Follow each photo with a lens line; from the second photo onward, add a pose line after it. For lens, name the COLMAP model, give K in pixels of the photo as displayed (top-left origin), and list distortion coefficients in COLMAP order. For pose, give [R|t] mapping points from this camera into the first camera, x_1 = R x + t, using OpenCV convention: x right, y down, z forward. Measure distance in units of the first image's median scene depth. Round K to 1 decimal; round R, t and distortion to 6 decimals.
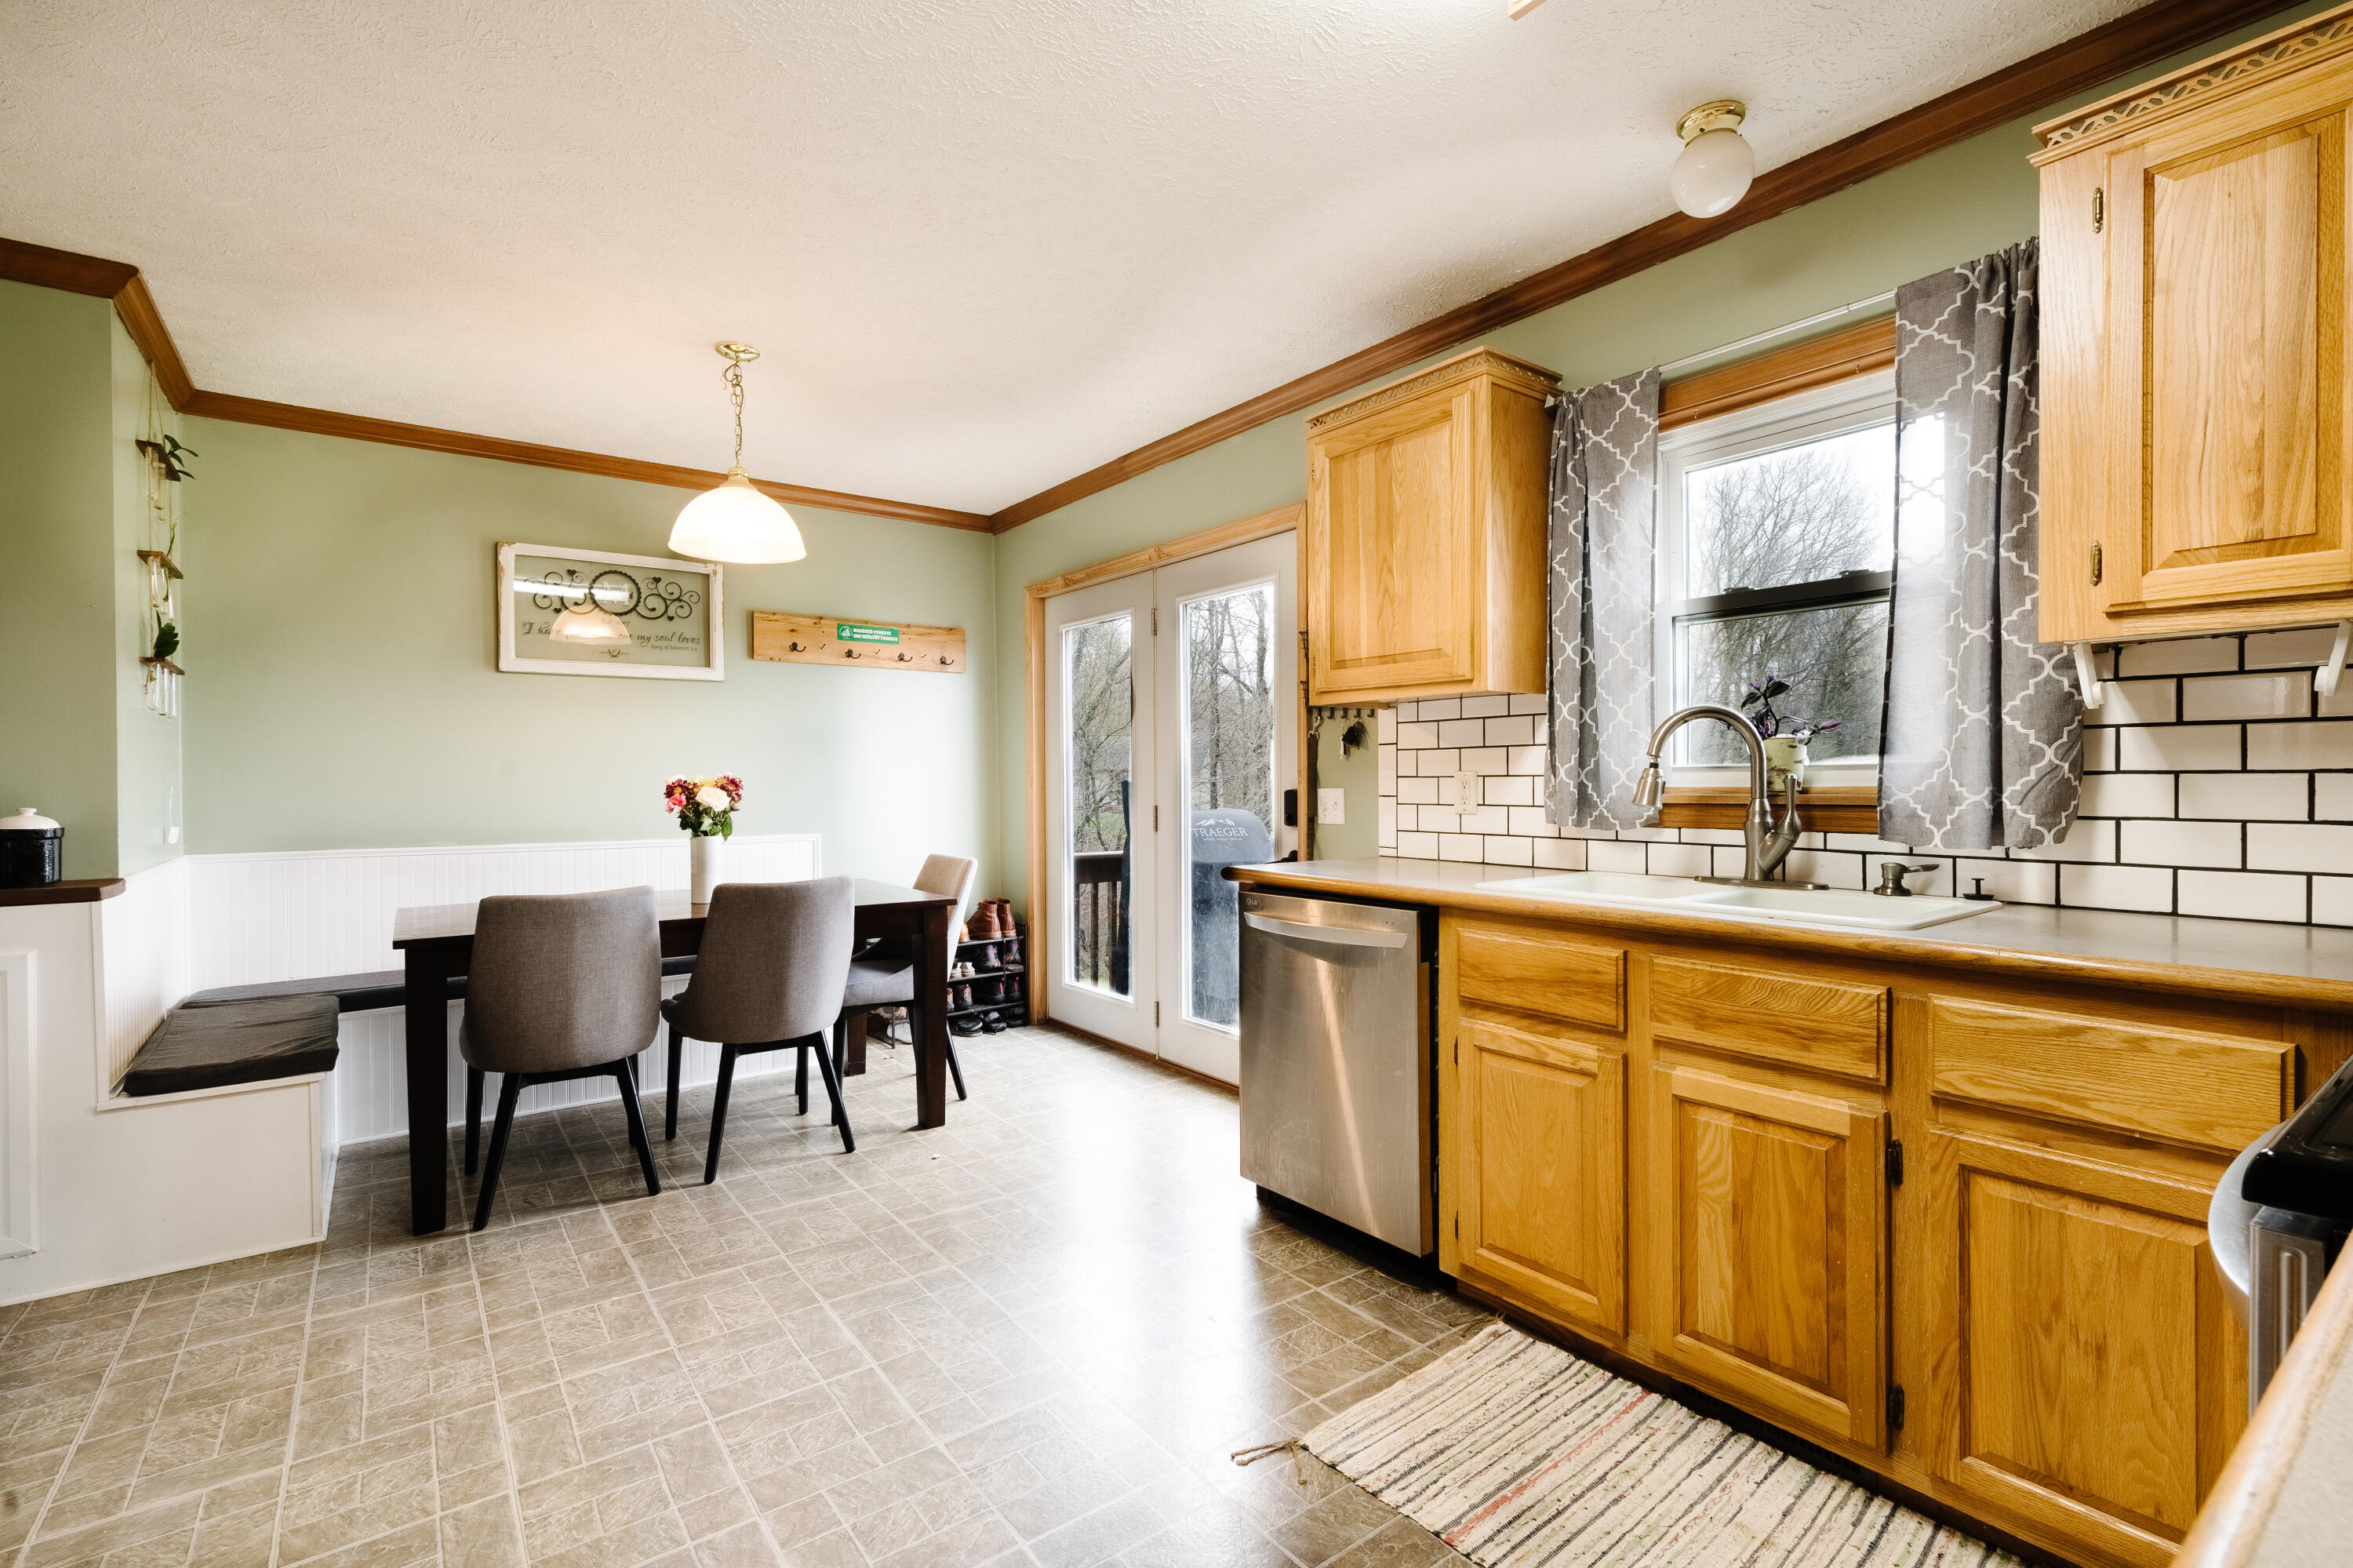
lens RADIAL K [[1028.8, 0, 1176.5], [0, 1028.8, 784.0], [0, 0, 1]] dist [0.000705, 0.000057]
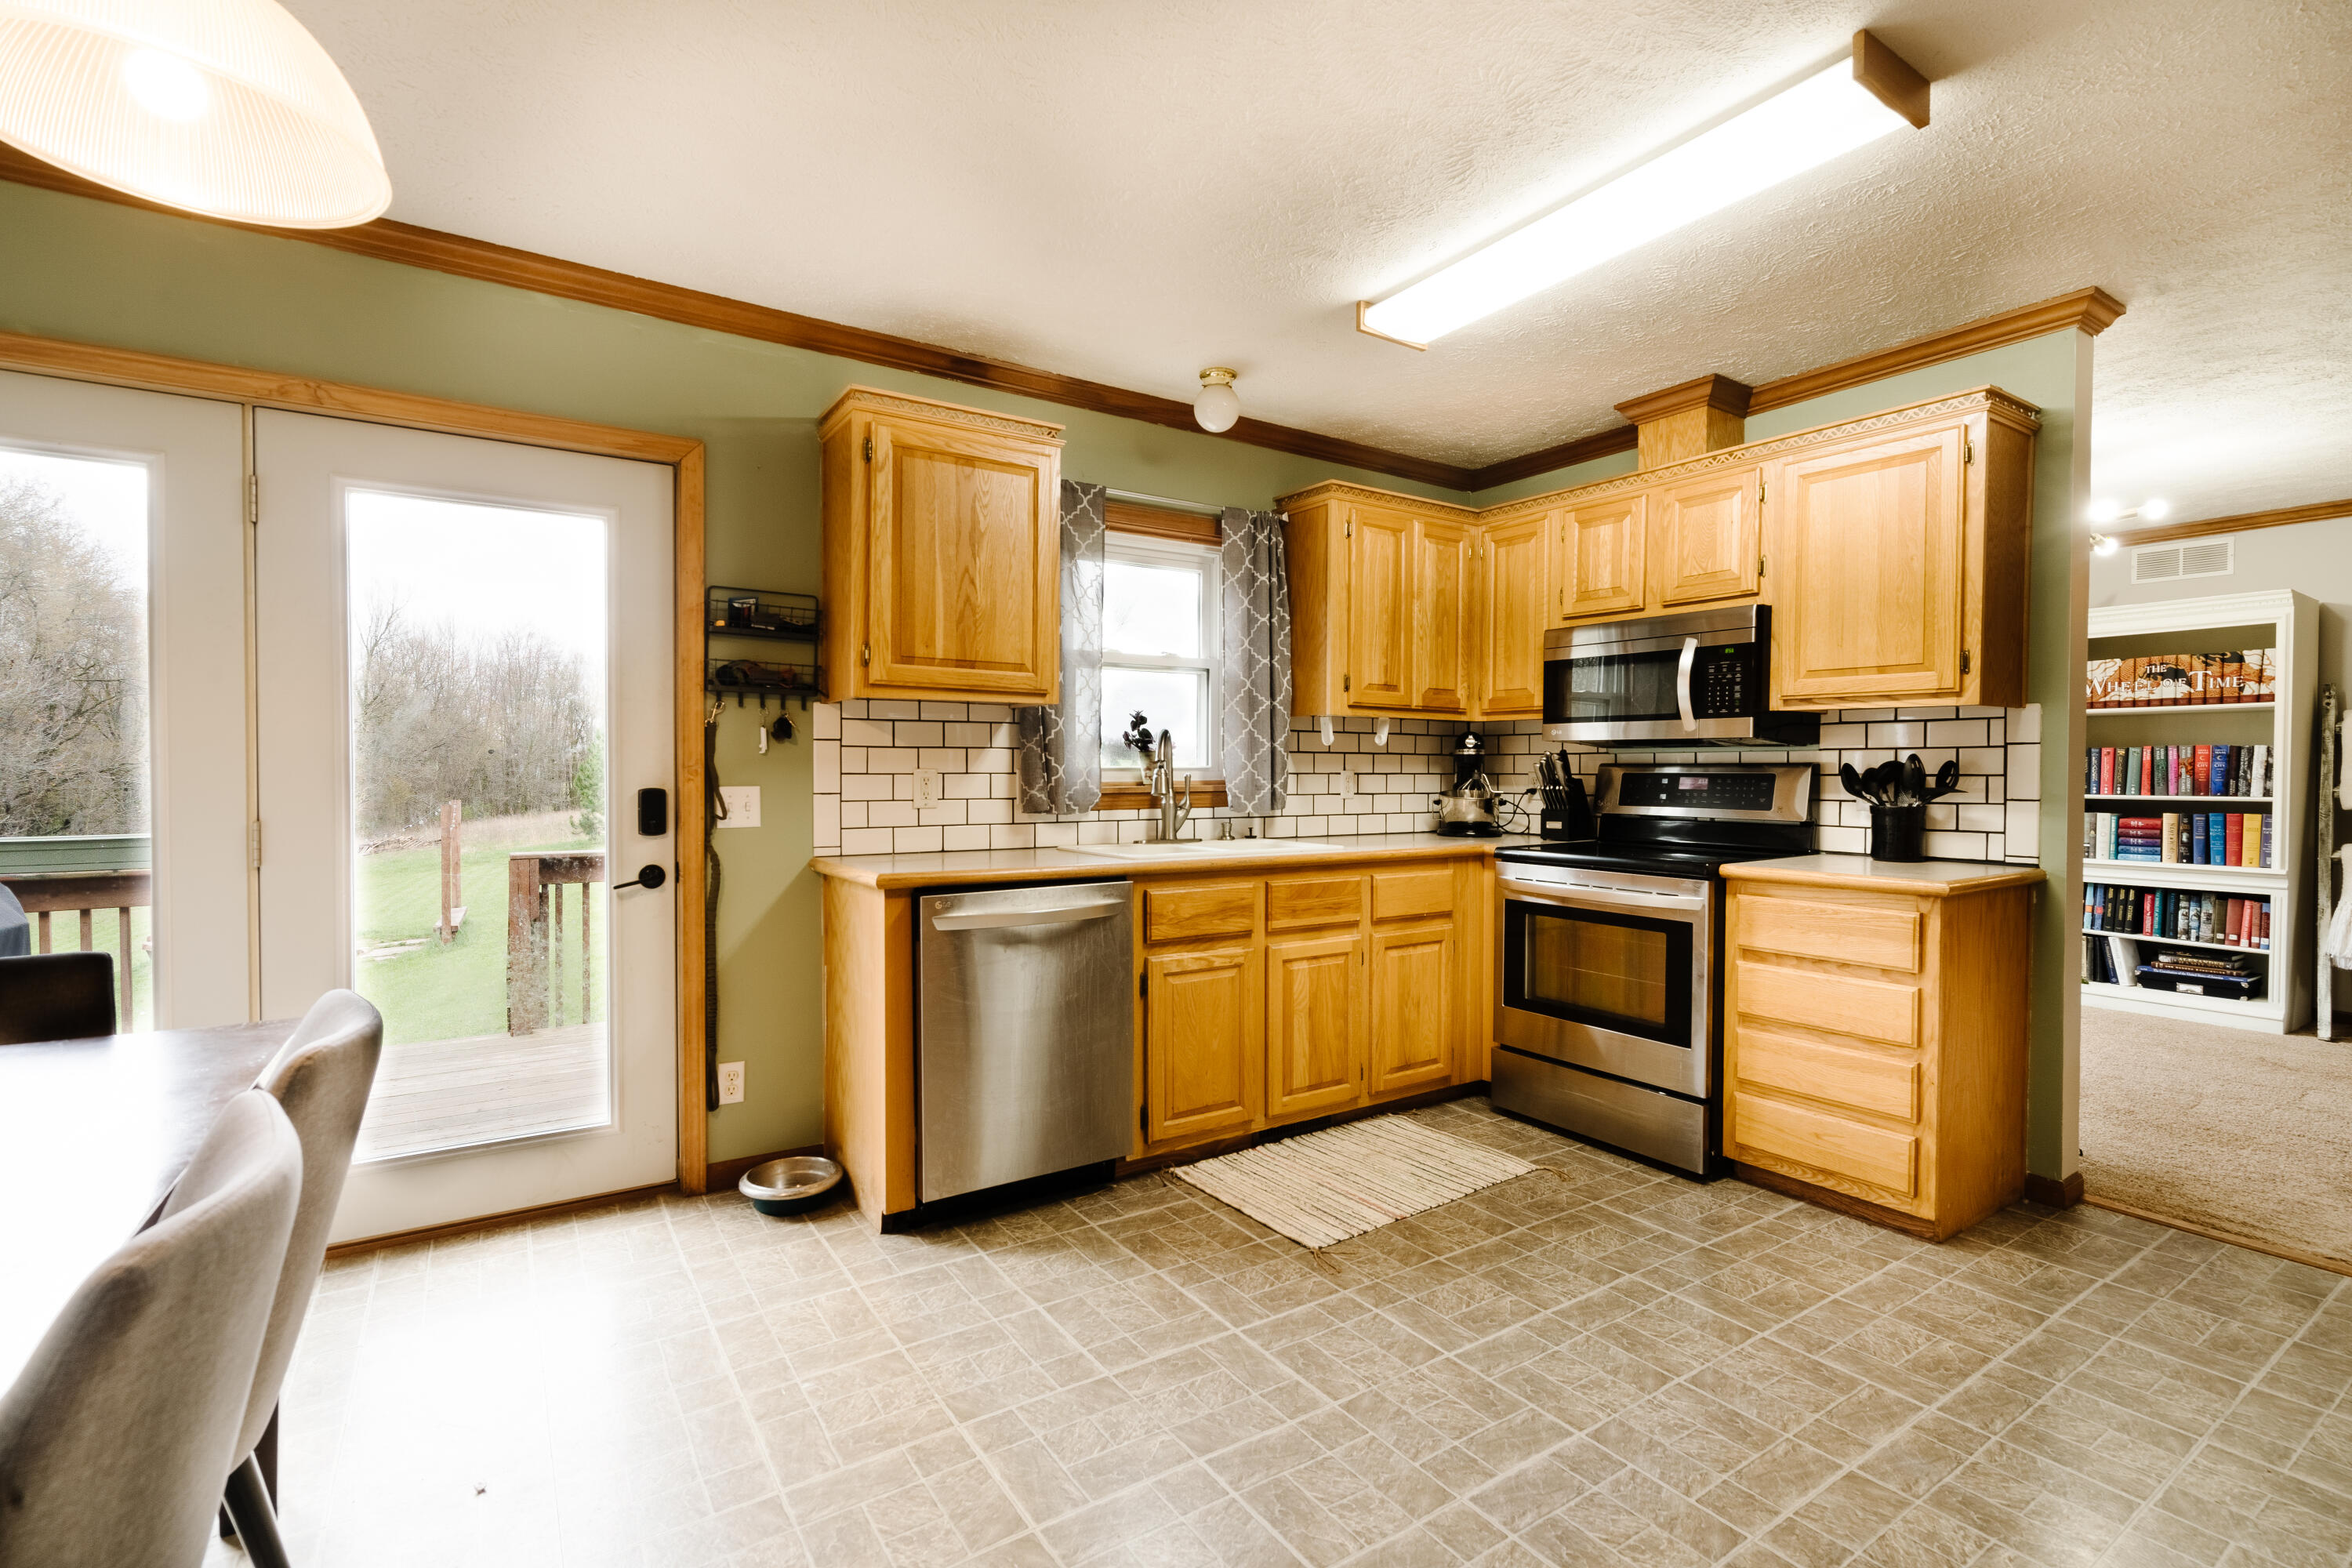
lens RADIAL K [[1028.4, 0, 1176.0], [0, 1028.4, 784.0], [0, 0, 1]] dist [0.000705, 0.000057]
pose [[0.095602, -0.006360, 0.995399, -1.014187], [0.003422, 0.999976, 0.006060, -0.002939], [-0.995414, 0.002827, 0.095622, 0.824943]]
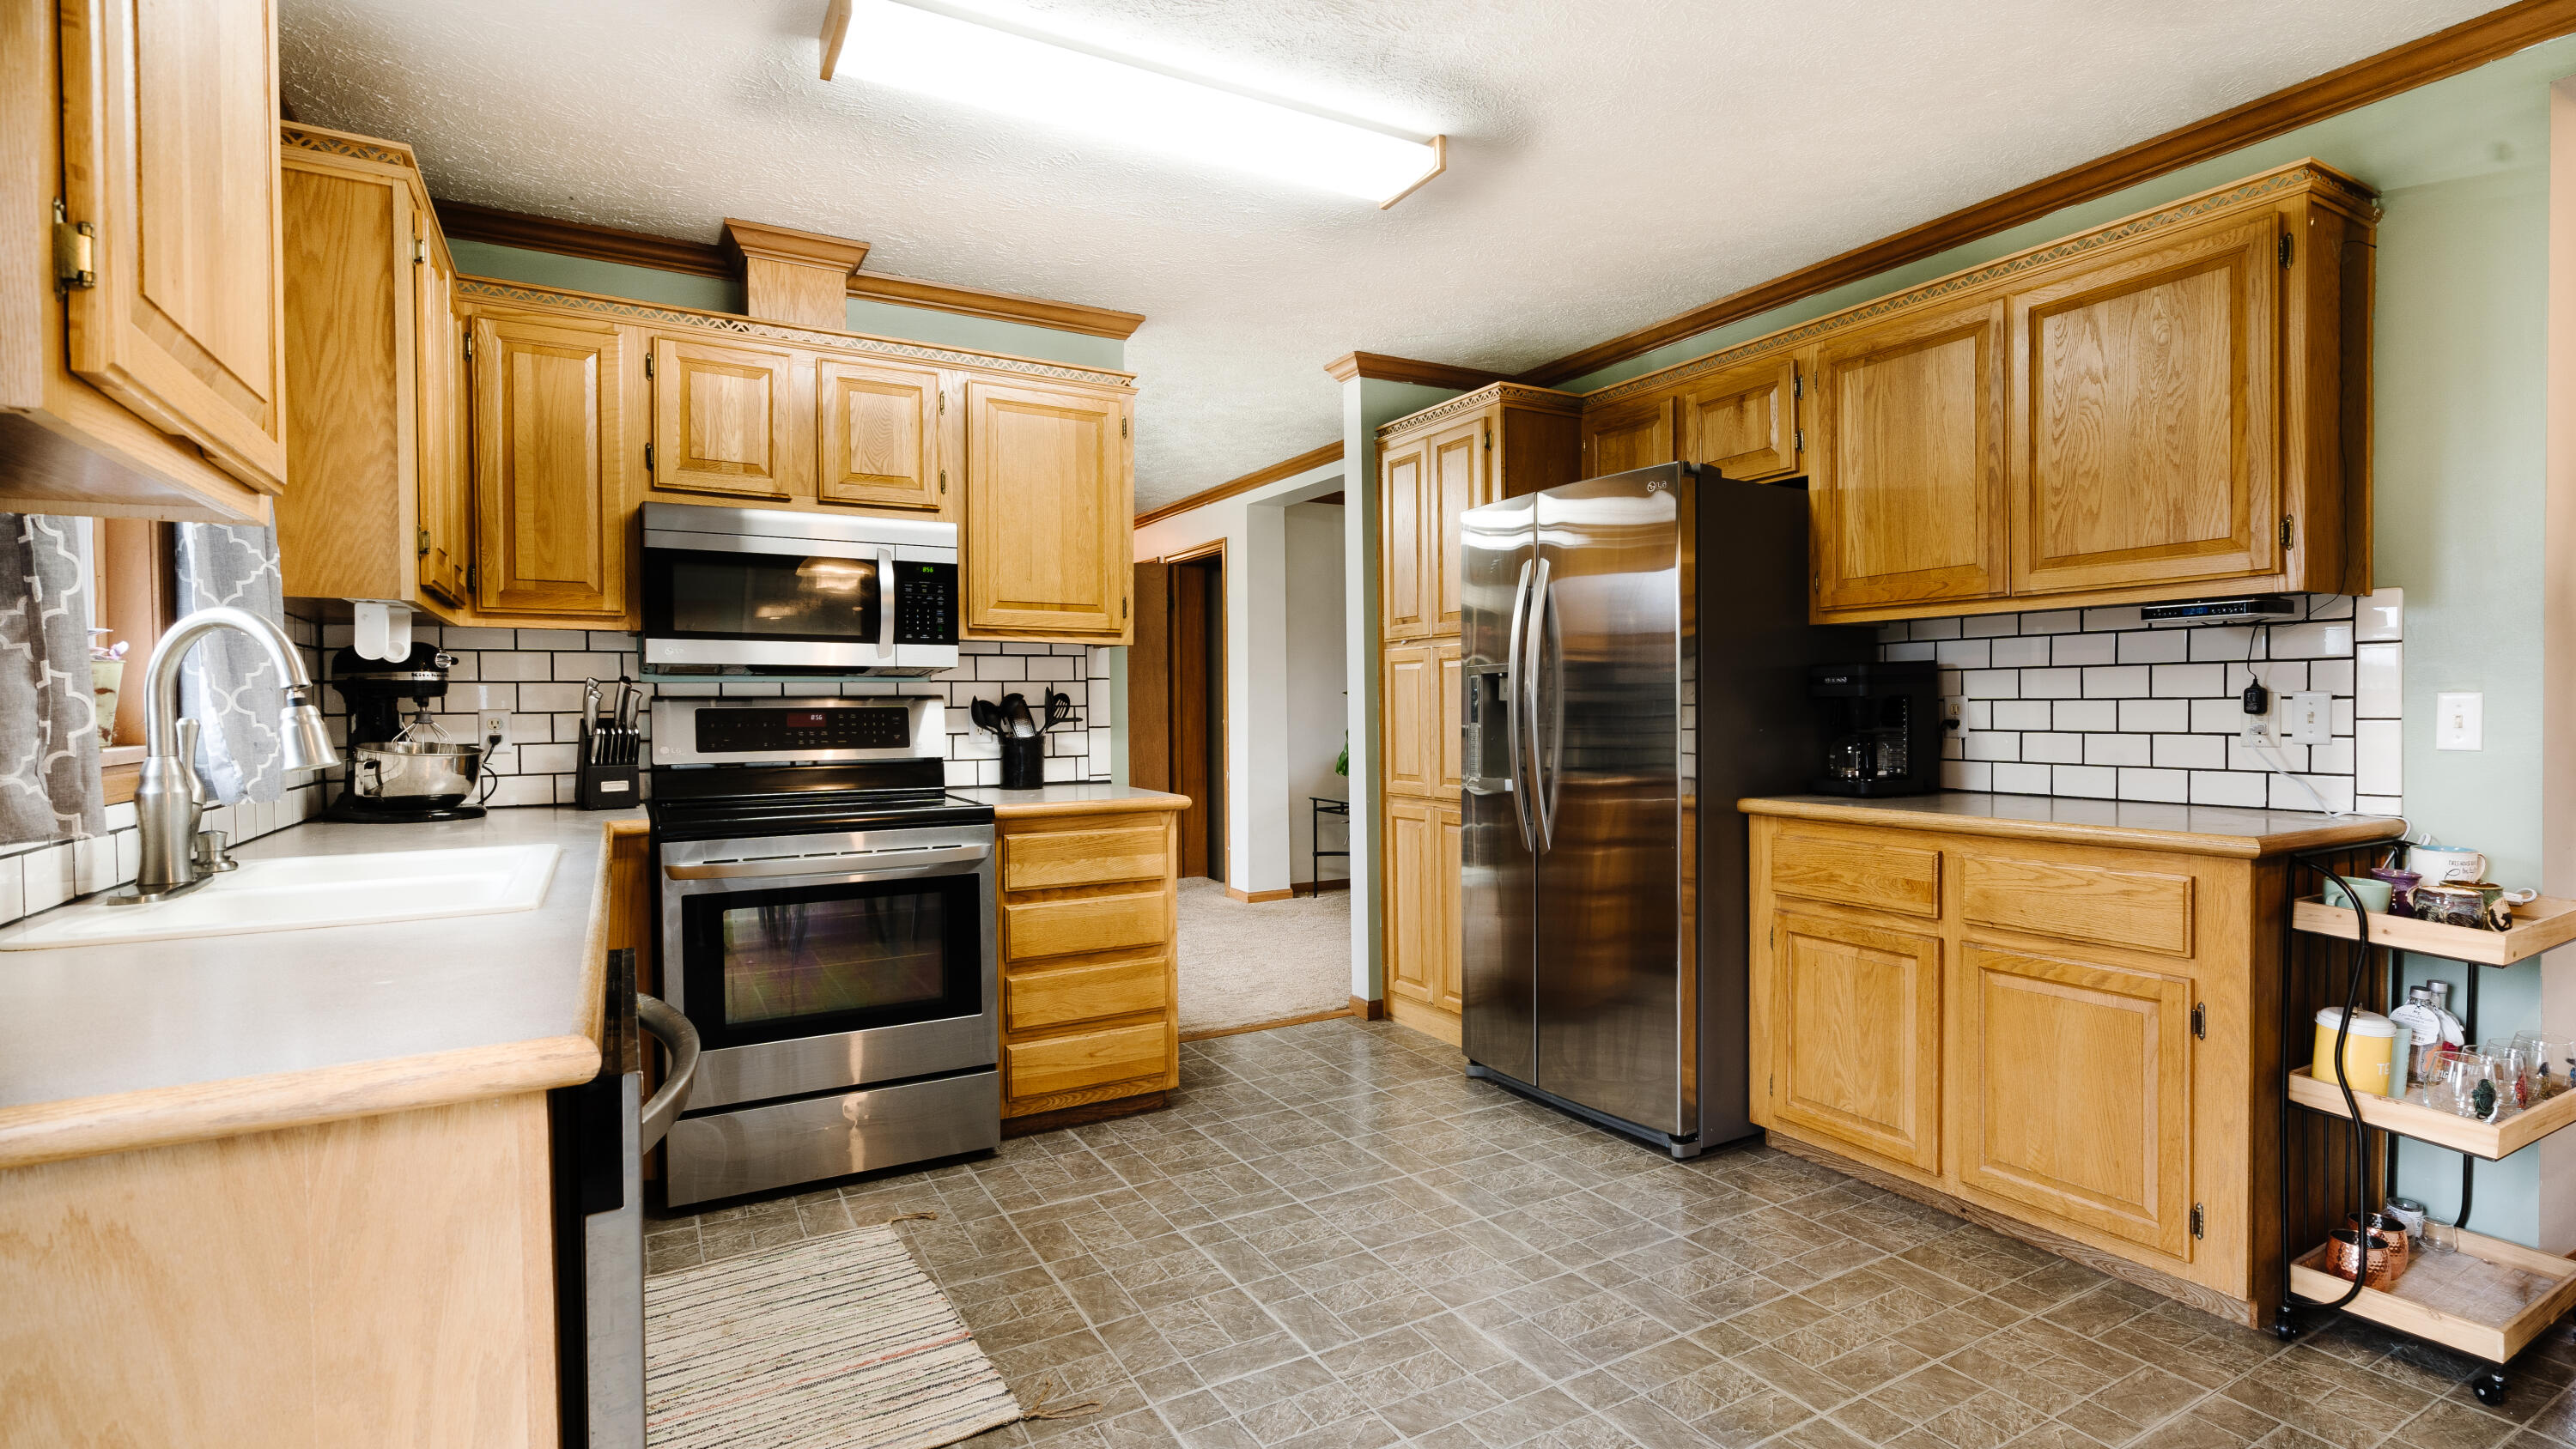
lens RADIAL K [[1259.2, 0, 1288.0], [0, 1259.2, 724.5], [0, 0, 1]] dist [-0.002416, -0.000106]
pose [[-0.986593, 0.012461, 0.162721, -0.247643], [0.016396, 0.999604, 0.022865, -0.012394], [-0.162372, 0.025226, -0.986407, 1.634569]]
